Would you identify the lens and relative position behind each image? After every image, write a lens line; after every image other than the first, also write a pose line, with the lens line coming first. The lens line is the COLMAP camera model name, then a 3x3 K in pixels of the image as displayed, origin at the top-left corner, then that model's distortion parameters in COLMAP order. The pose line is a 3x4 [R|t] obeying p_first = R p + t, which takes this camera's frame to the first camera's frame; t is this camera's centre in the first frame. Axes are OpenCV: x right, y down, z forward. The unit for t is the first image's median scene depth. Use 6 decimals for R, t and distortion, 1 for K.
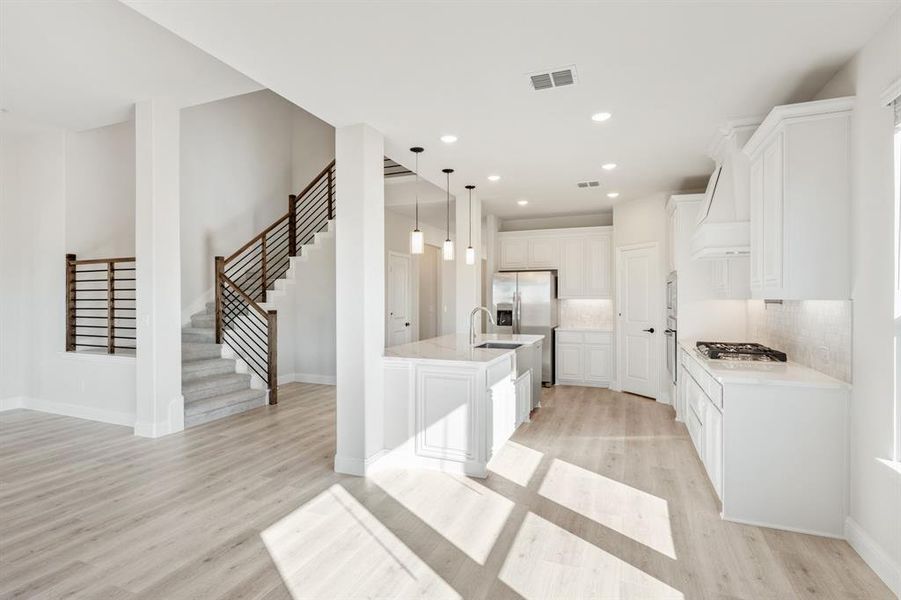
lens RADIAL K [[438.3, 0, 450.3], [0, 438.3, 298.5], [0, 0, 1]] dist [-0.001407, -0.000168]
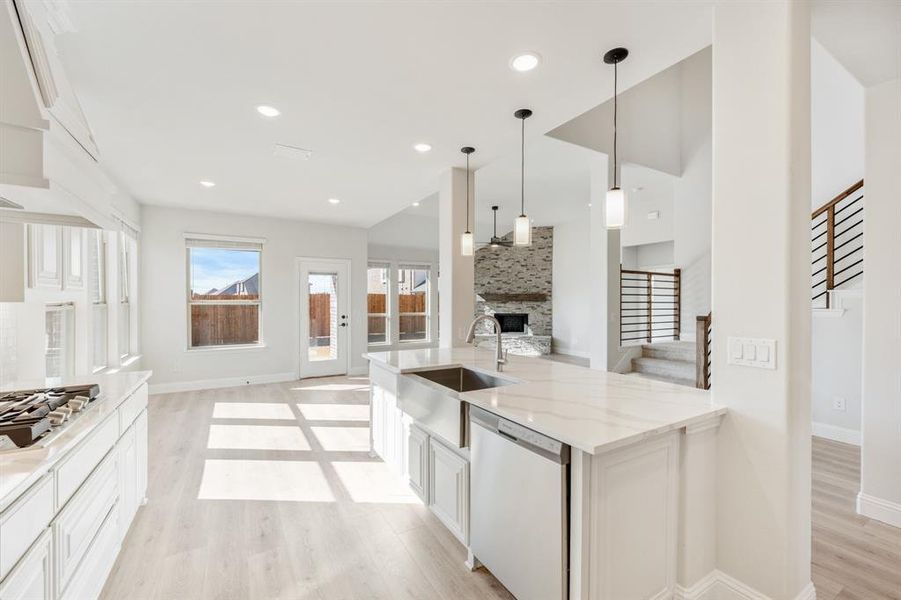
lens RADIAL K [[366.9, 0, 448.3], [0, 366.9, 302.3], [0, 0, 1]] dist [0.001268, 0.000125]
pose [[-0.607127, 0.003320, -0.794598, 0.755521], [-0.003242, 0.999973, 0.006655, -0.006506], [0.794599, 0.006617, -0.607099, 1.829440]]
